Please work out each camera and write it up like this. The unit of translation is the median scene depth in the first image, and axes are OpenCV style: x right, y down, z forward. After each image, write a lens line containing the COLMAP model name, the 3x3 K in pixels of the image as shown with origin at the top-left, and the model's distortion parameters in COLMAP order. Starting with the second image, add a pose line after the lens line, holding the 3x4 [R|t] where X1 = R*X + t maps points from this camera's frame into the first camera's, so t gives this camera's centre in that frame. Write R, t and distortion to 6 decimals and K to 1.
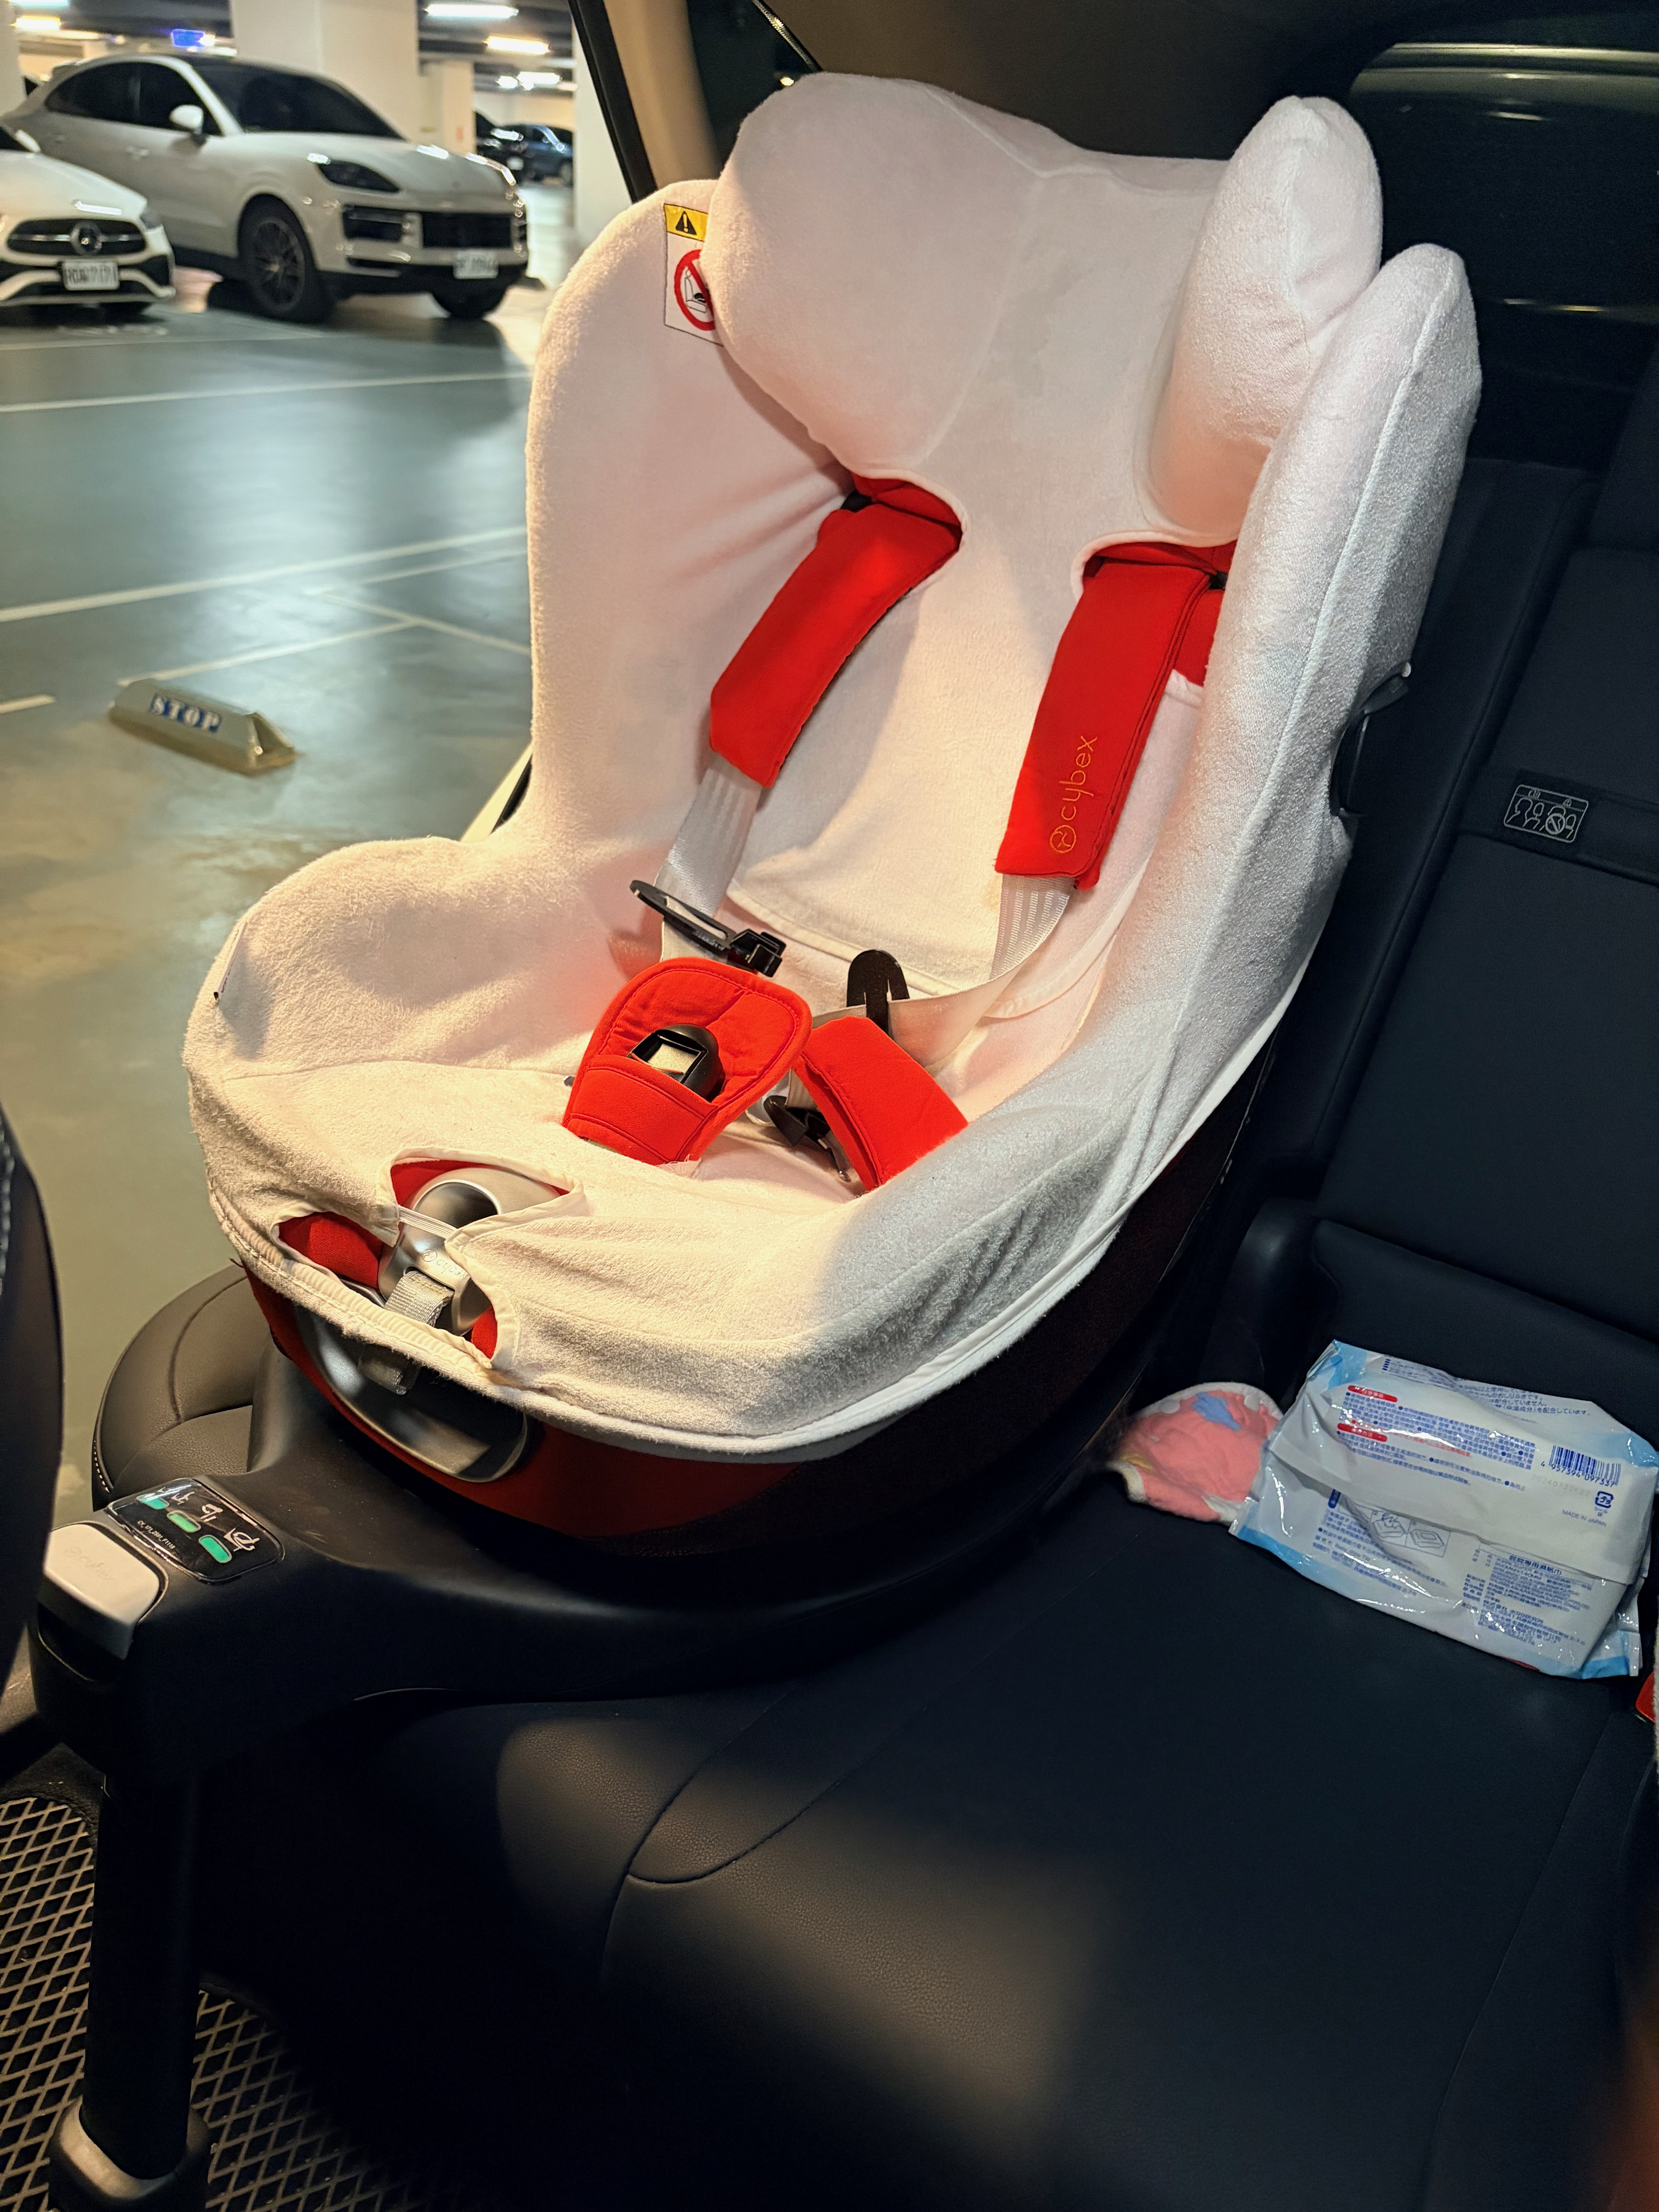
lens RADIAL K [[1674.8, 0, 841.2], [0, 1674.8, 1100.8], [0, 0, 1]] dist [0.061501, -0.092044]
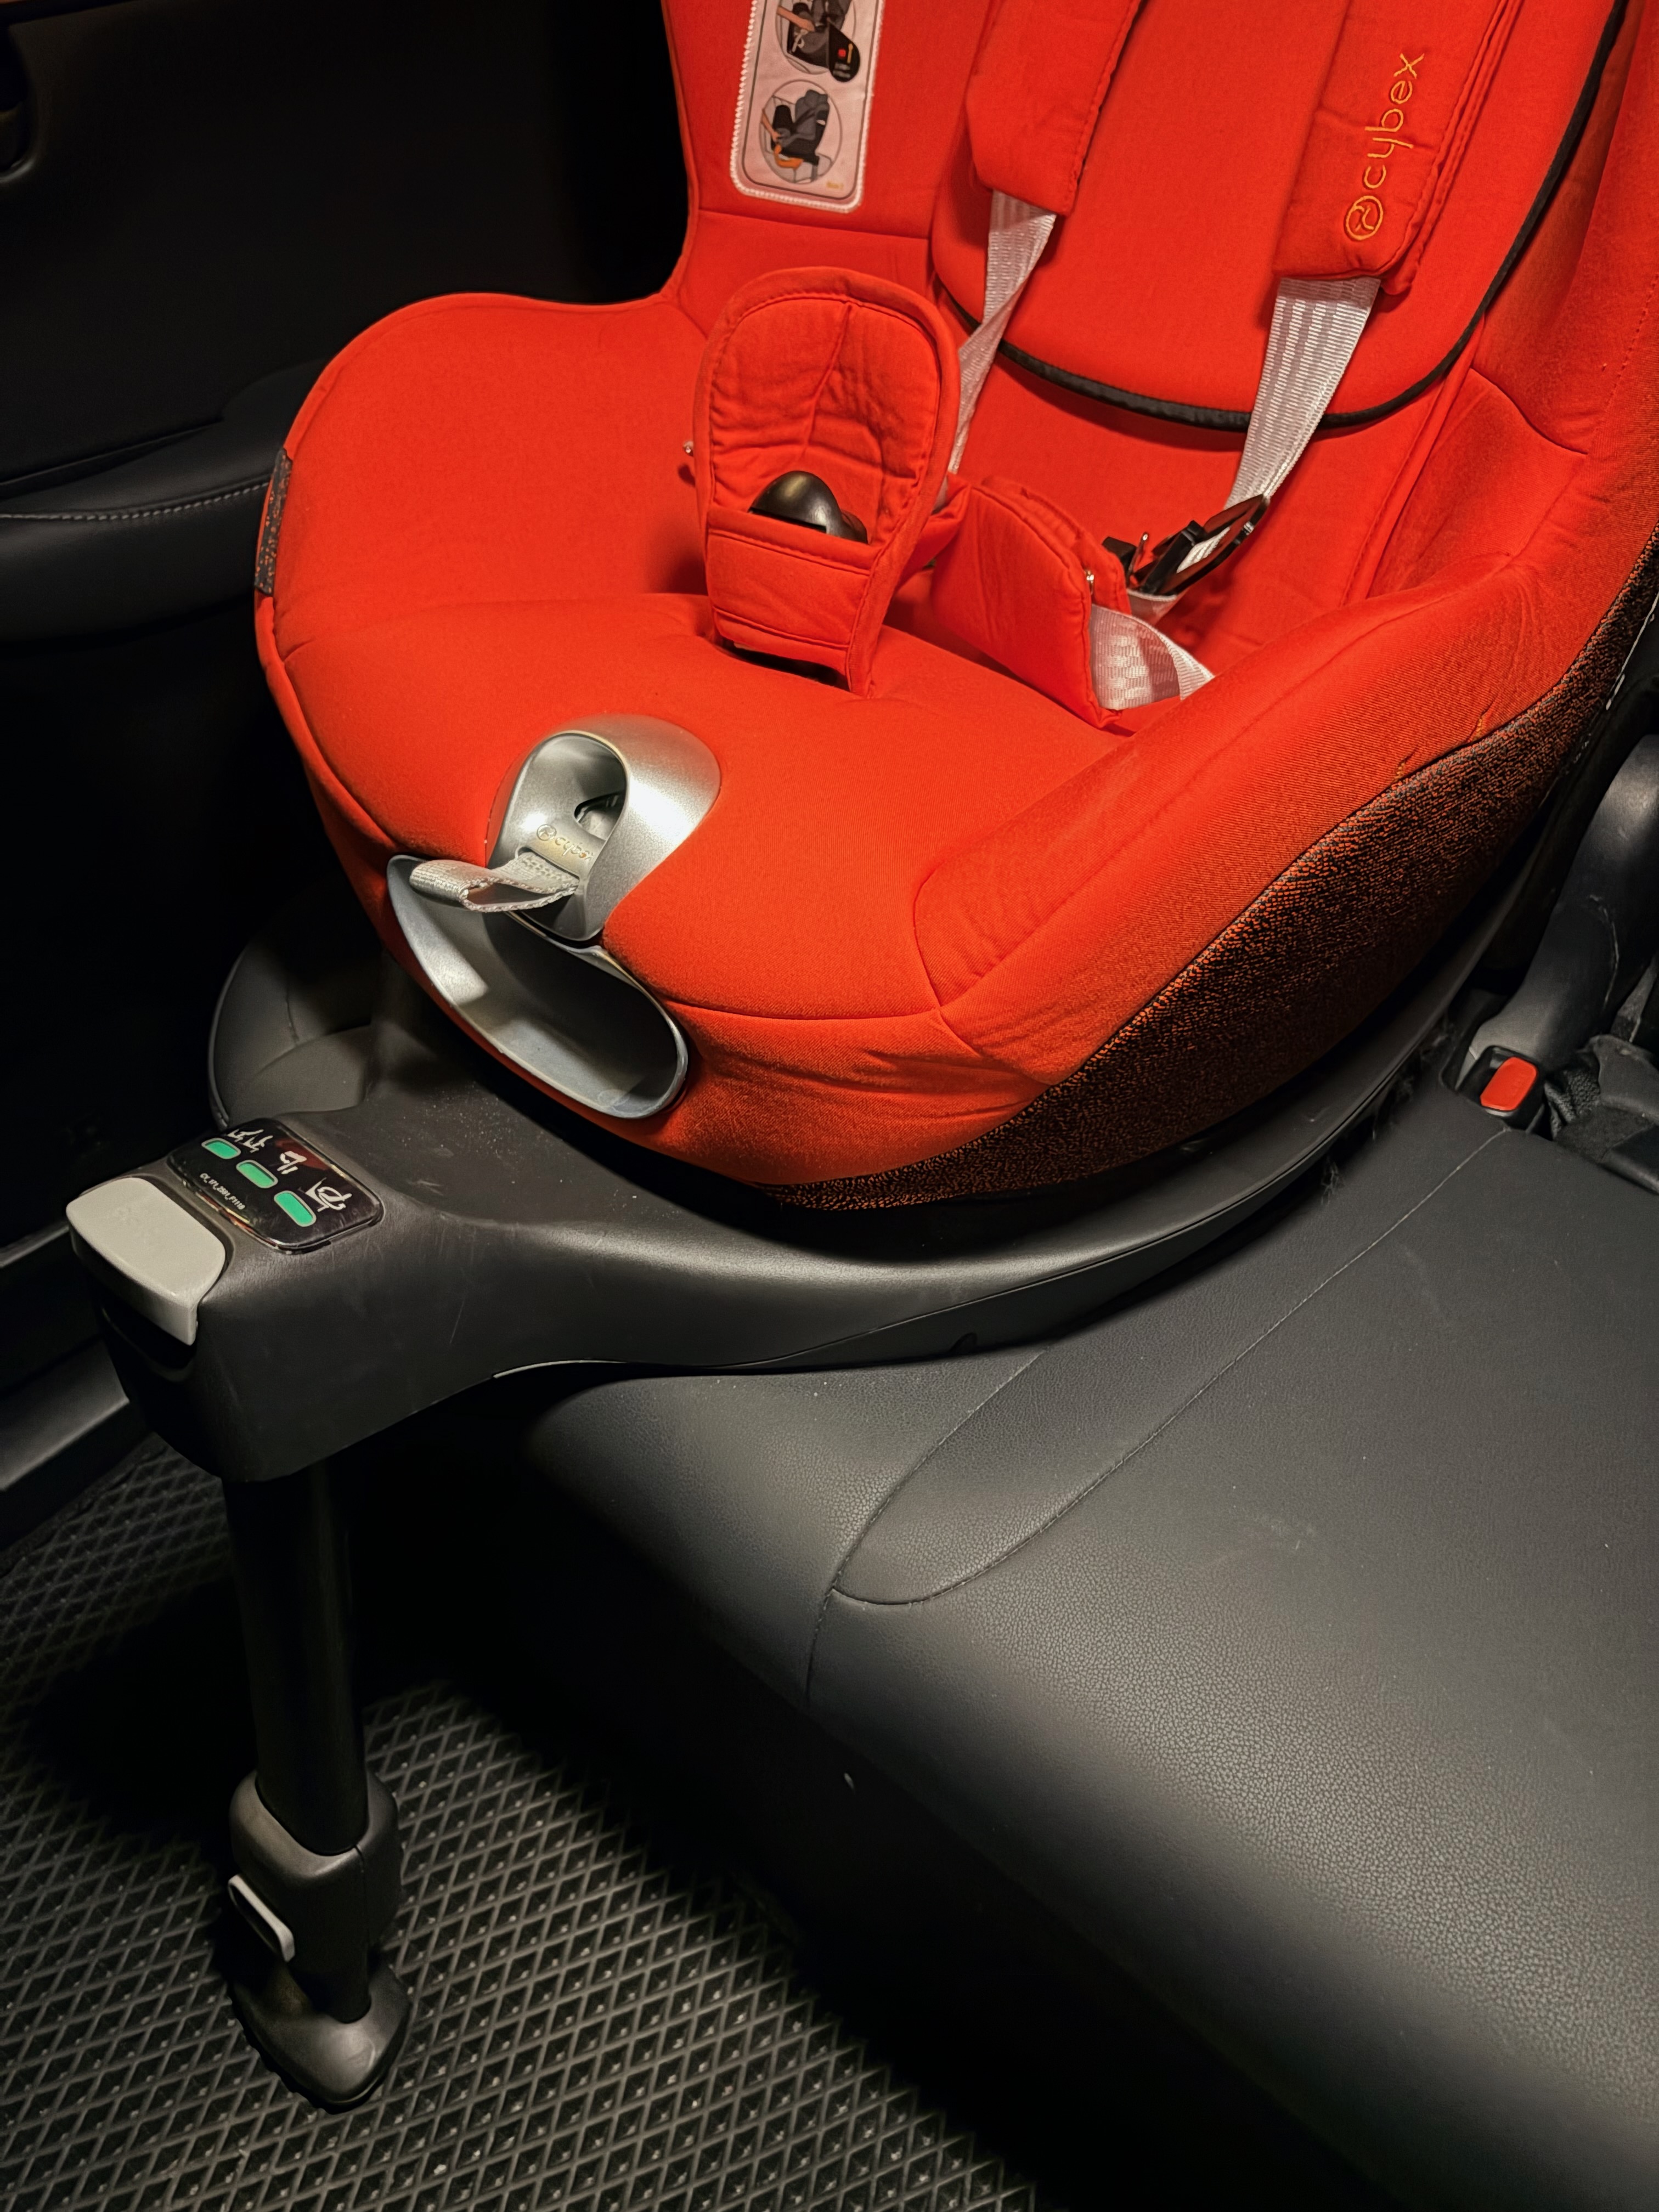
lens RADIAL K [[1702.8, 0, 829.5], [0, 1702.8, 1106.0], [0, 0, 1]] dist [0.003797, -0.004414]
pose [[0.990356, -0.006908, -0.138376, -0.007033], [0.039896, 0.970672, 0.237075, 0.025972], [0.132680, -0.240309, 0.961586, 0.185372]]
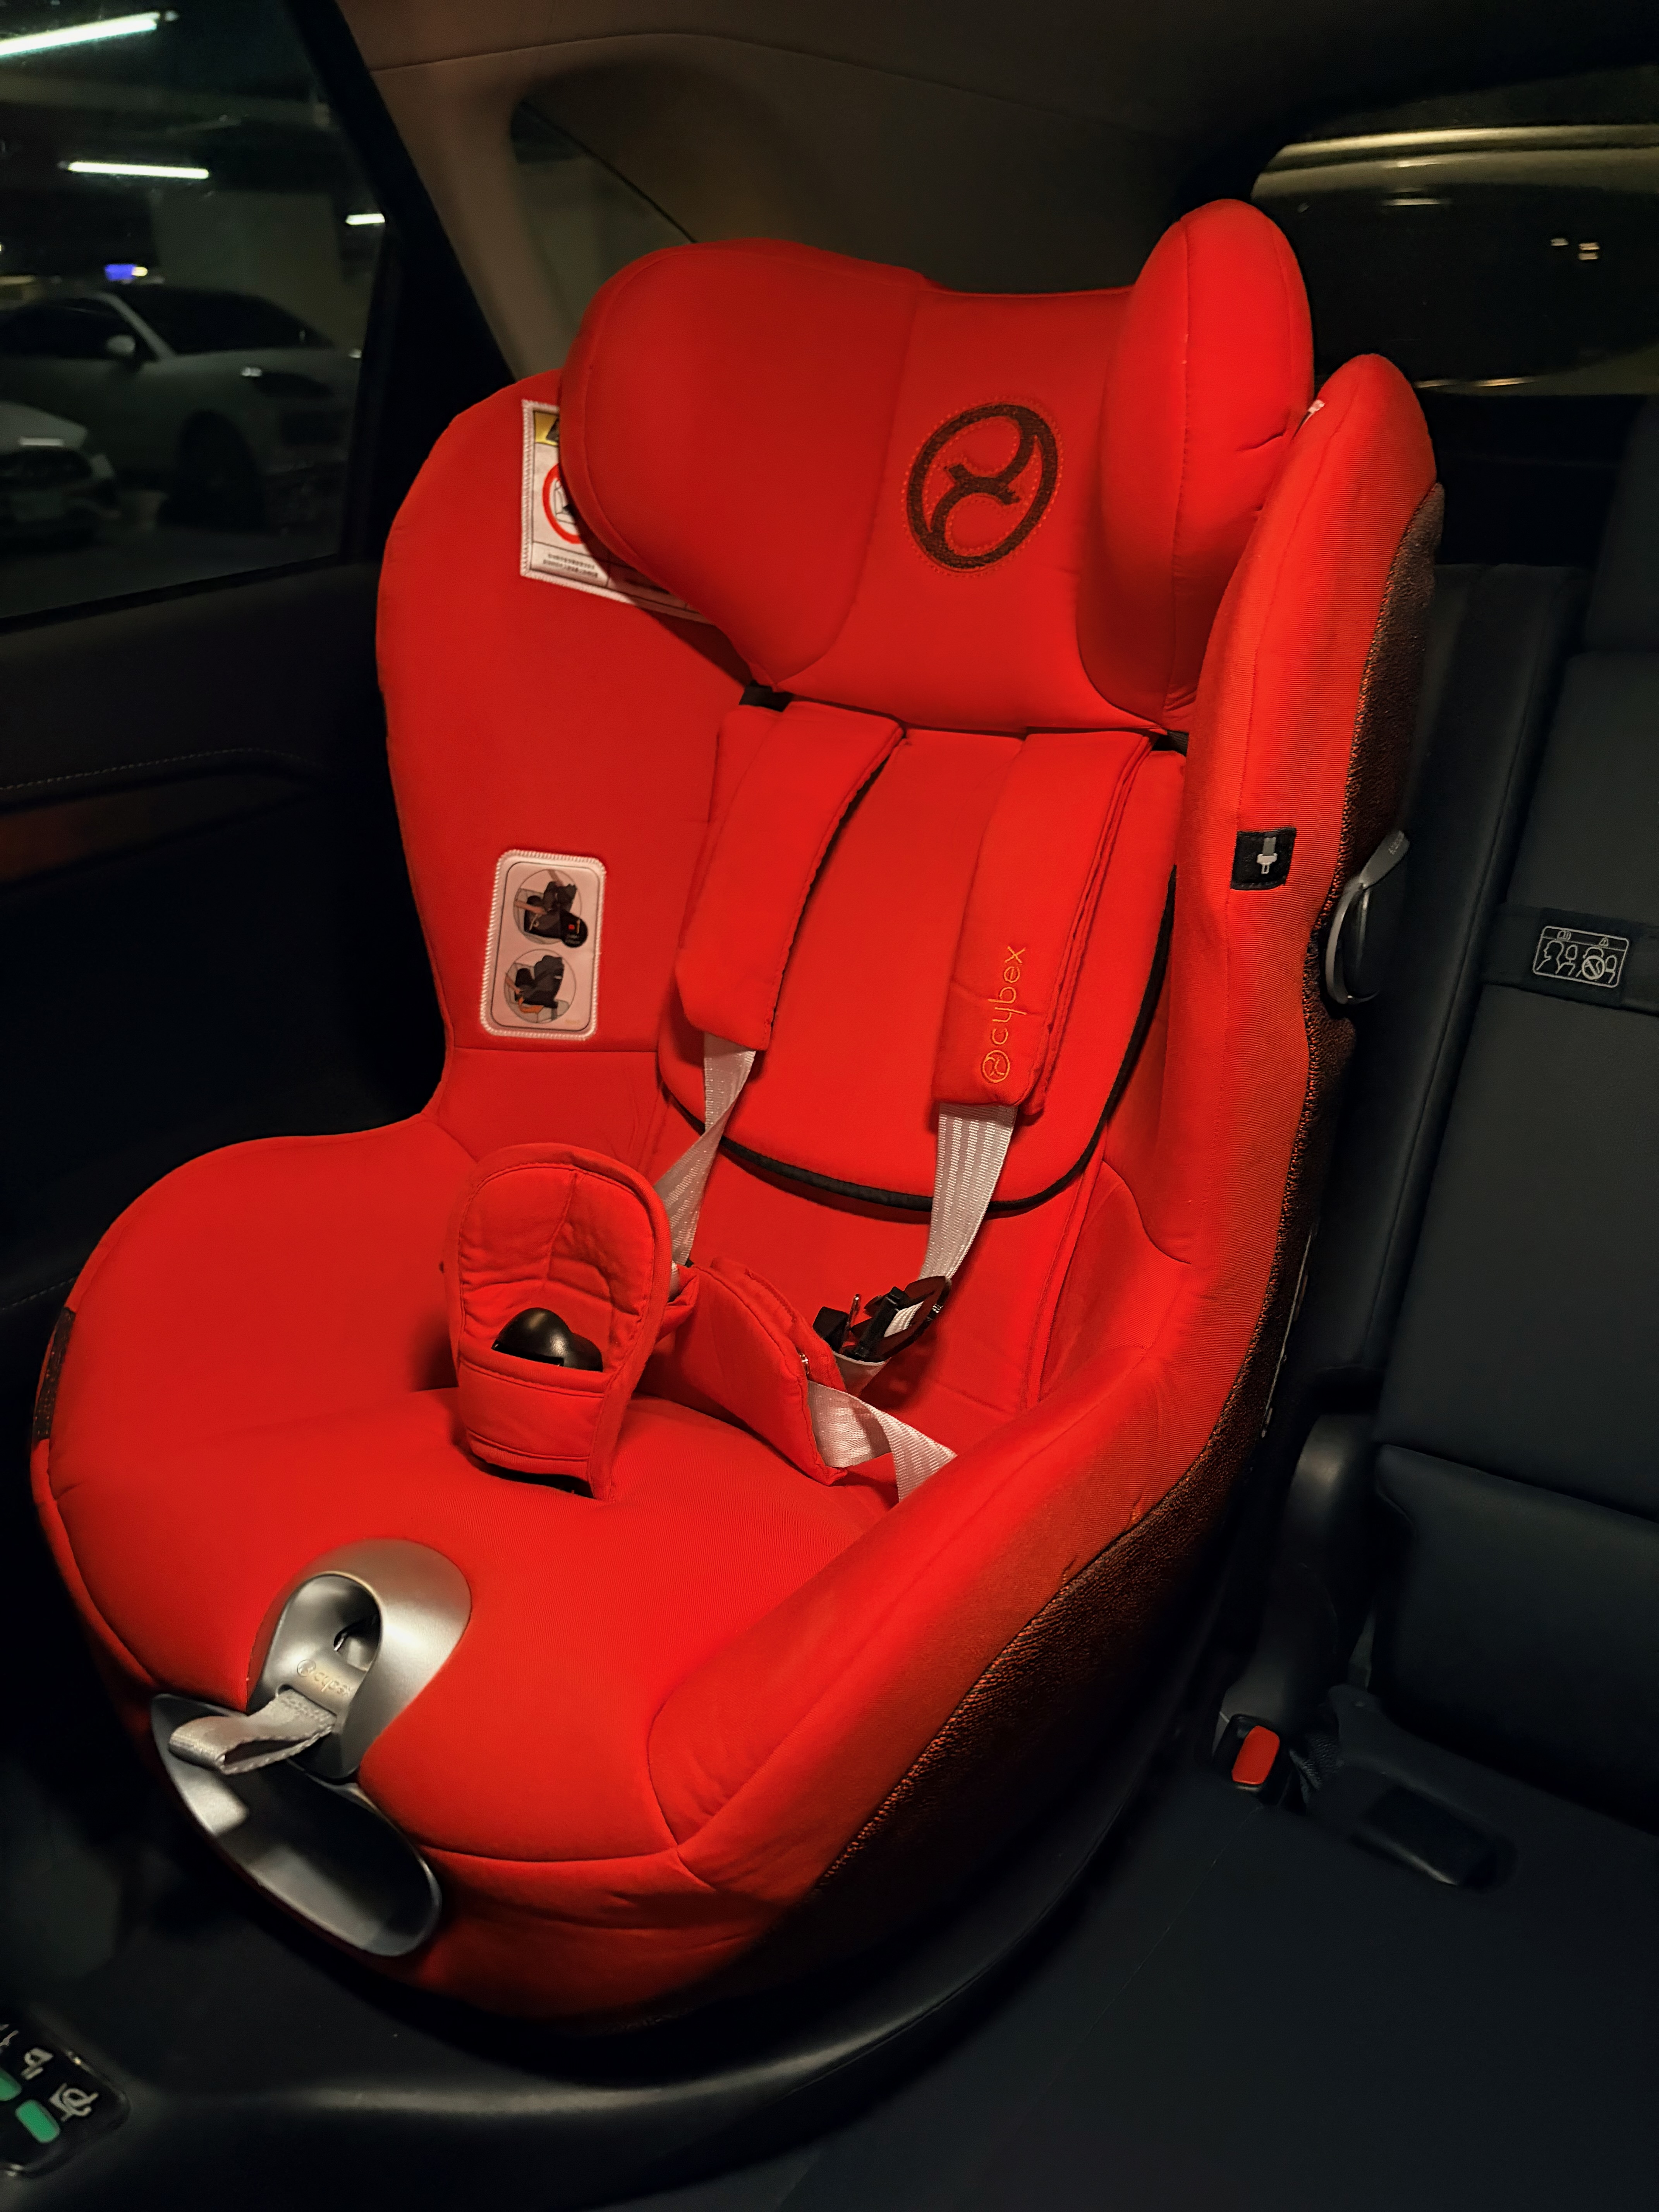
lens RADIAL K [[1674.8, 0, 841.2], [0, 1674.8, 1100.8], [0, 0, 1]] dist [0.061501, -0.092044]
pose [[0.994214, -0.107175, -0.007190, 0.037423], [0.106389, 0.991736, -0.071702, -0.072955], [0.014816, 0.070523, 0.997400, 0.132142]]
